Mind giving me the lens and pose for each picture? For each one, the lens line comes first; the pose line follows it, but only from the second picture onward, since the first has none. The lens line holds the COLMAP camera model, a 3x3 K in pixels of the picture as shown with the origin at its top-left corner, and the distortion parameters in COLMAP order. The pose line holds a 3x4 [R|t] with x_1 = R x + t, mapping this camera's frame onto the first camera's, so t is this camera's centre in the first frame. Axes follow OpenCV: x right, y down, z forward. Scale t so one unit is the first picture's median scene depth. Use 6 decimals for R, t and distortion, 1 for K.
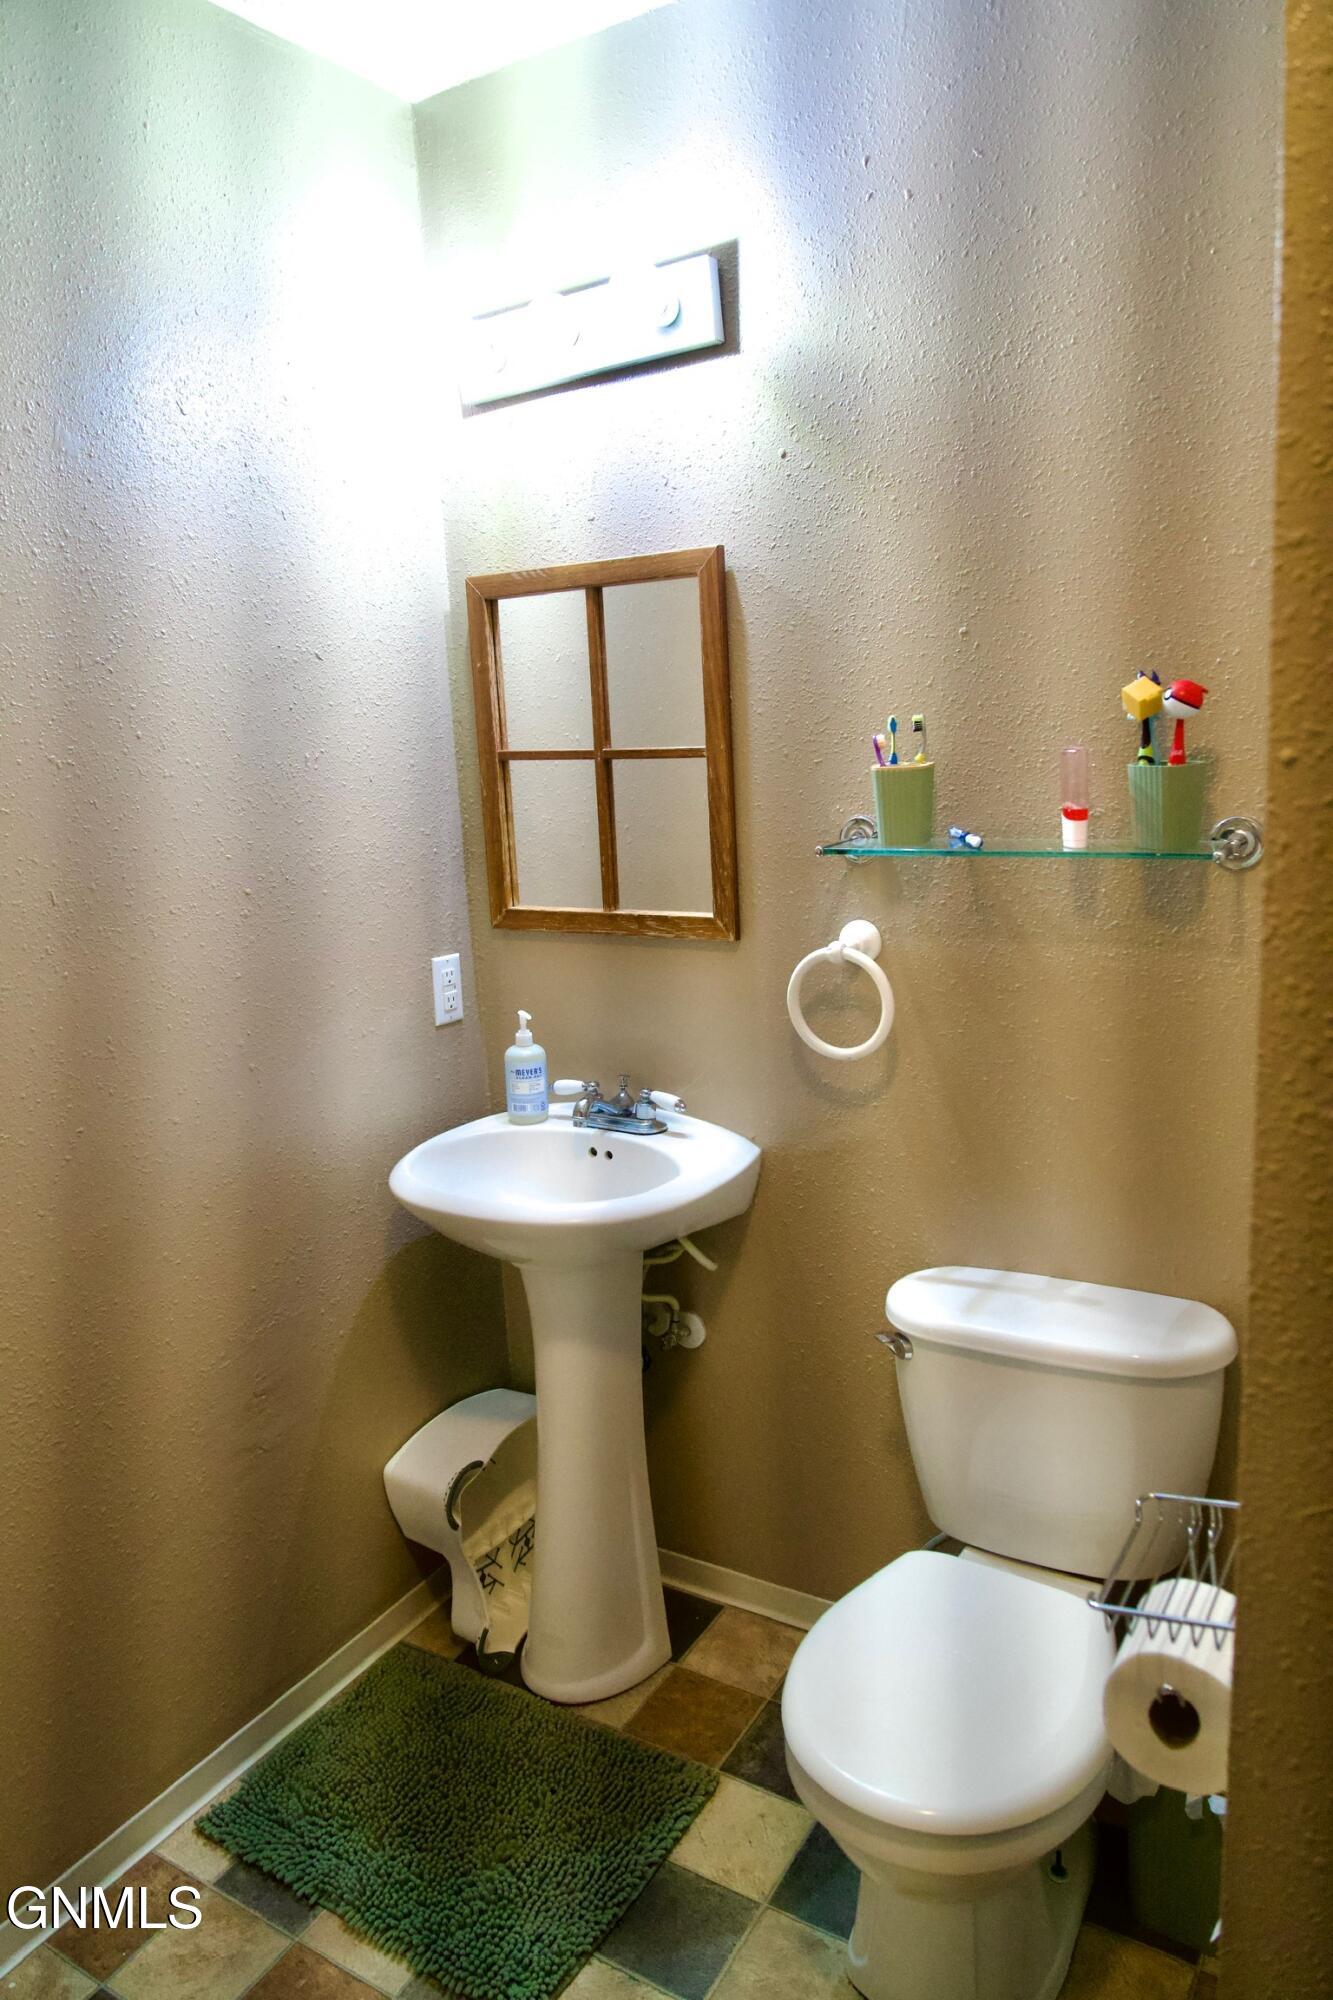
lens RADIAL K [[1336.4, 0, 666.5], [0, 1336.4, 1000.0], [0, 0, 1]] dist [-0.023355, 0.001721]
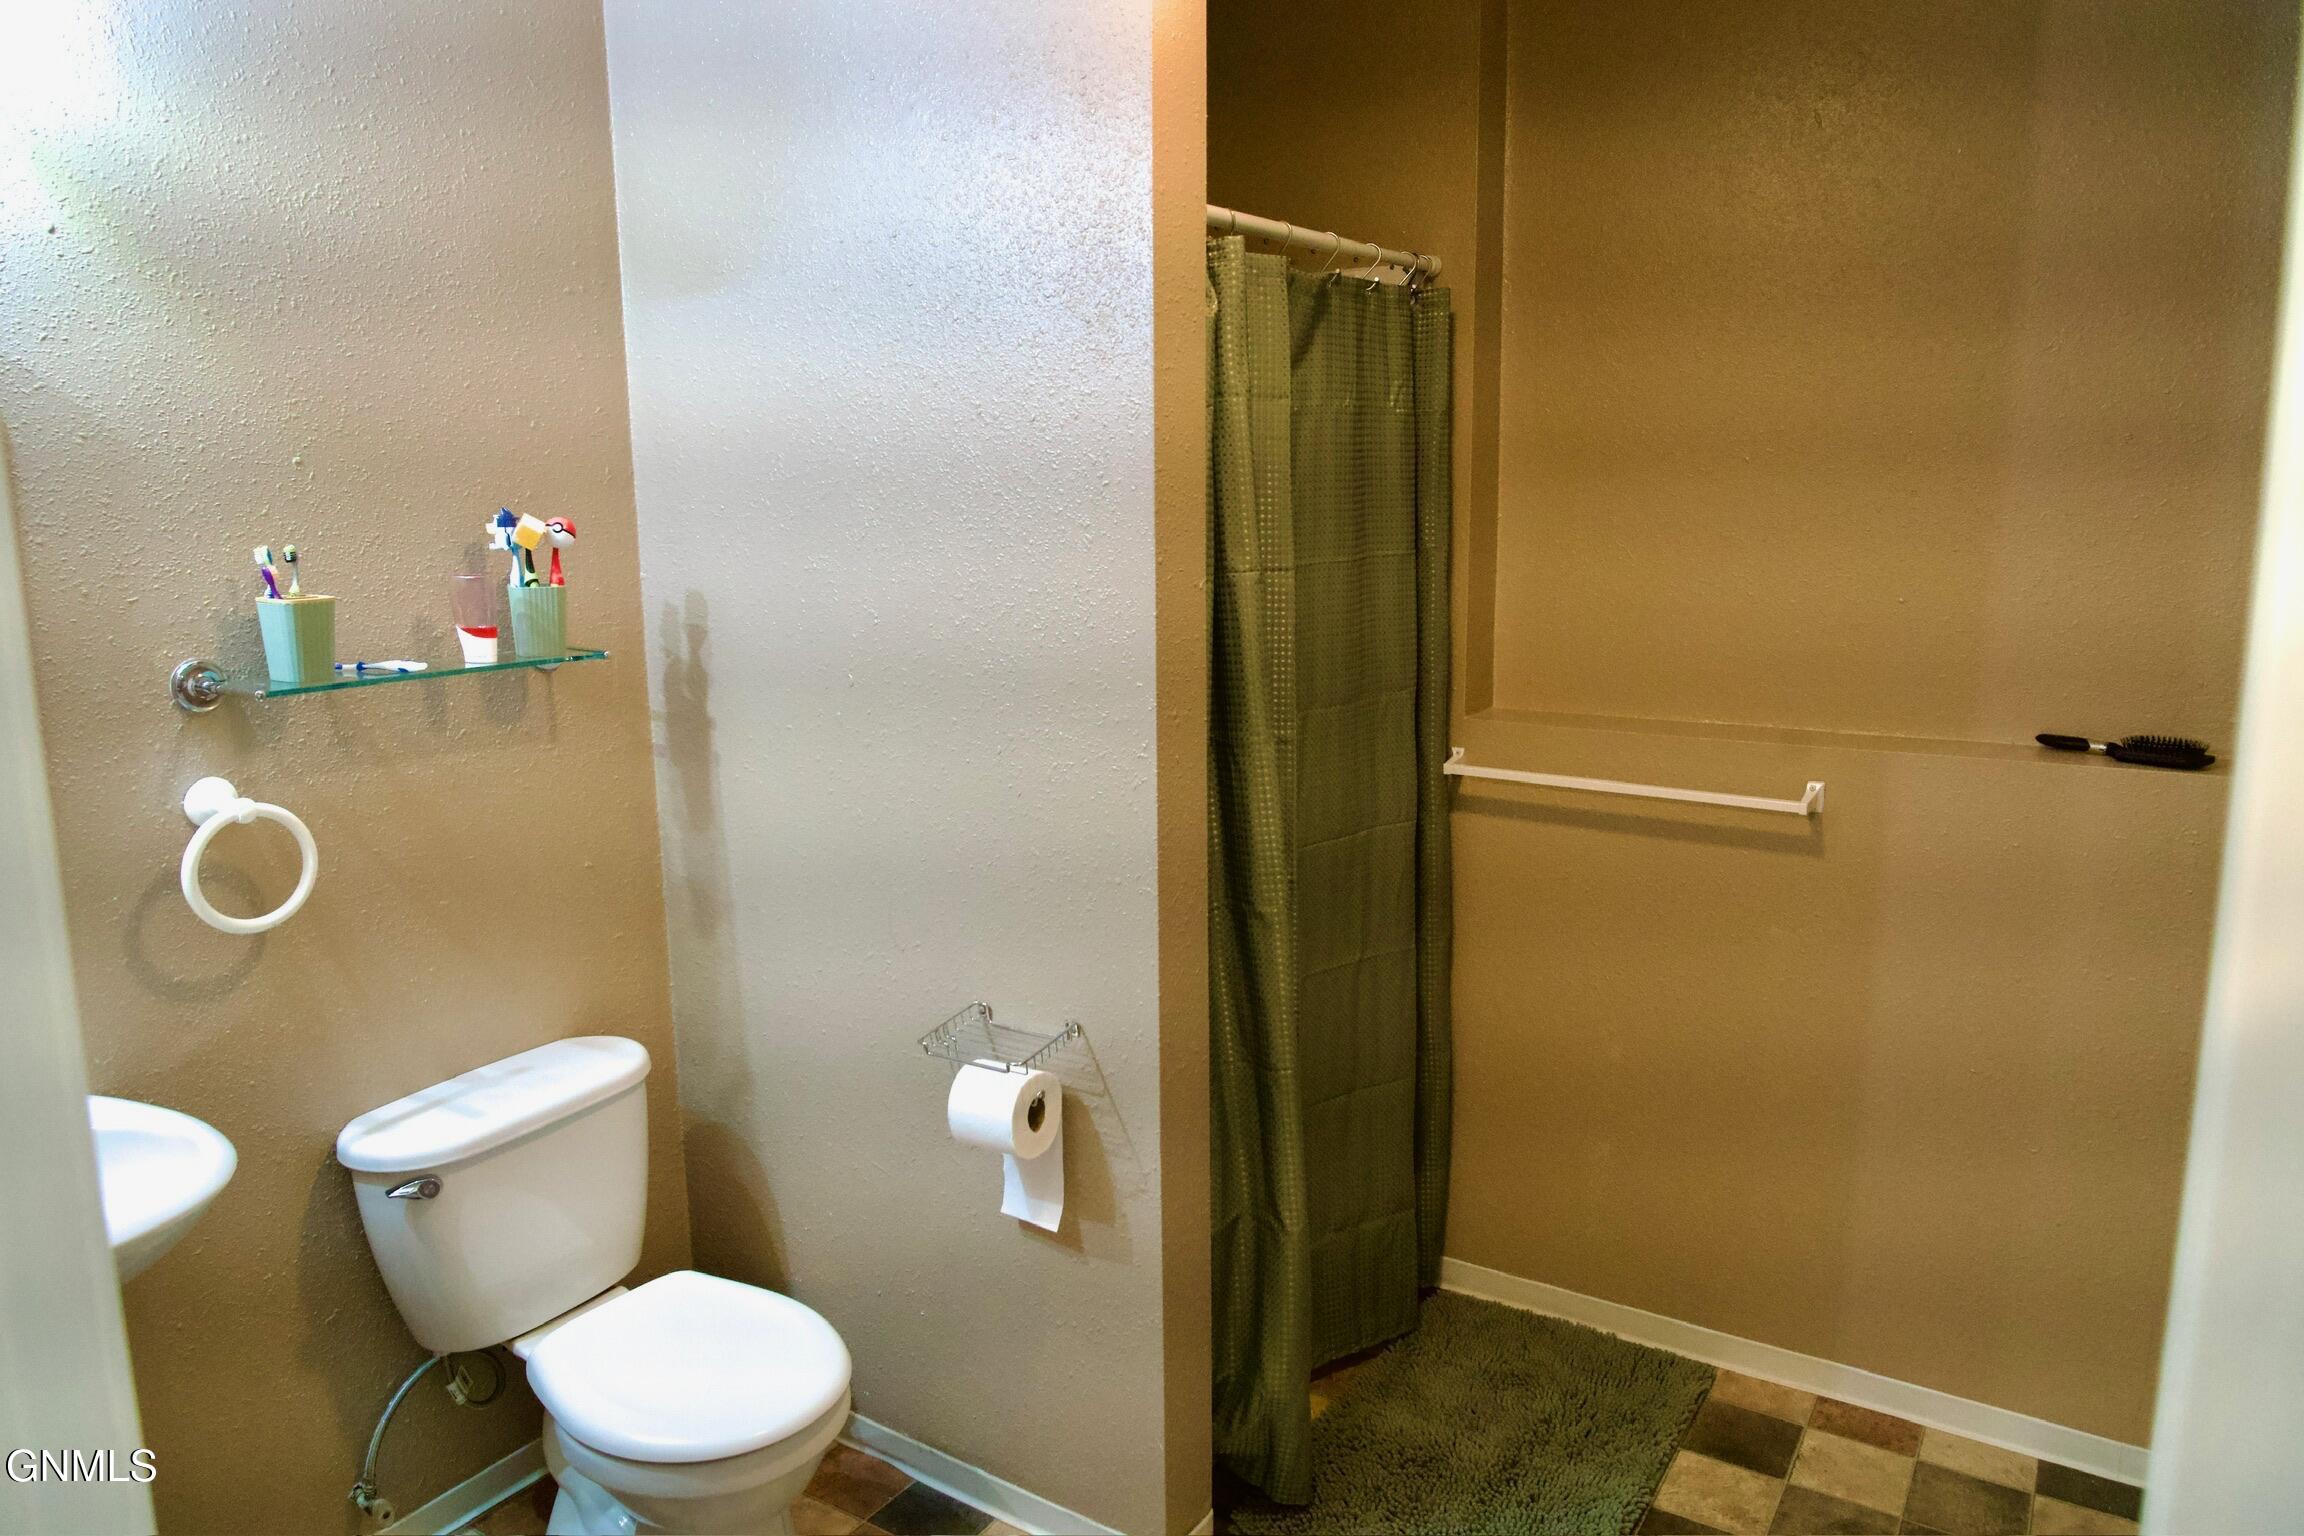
lens RADIAL K [[1539.5, 0, 1152.0], [0, 1539.5, 768.0], [0, 0, 1]] dist [-0.023355, 0.001721]
pose [[0.031026, -0.142476, 0.989312, -0.891273], [0.201104, 0.970437, 0.133451, -0.081665], [-0.979078, 0.194814, 0.058761, 0.364778]]
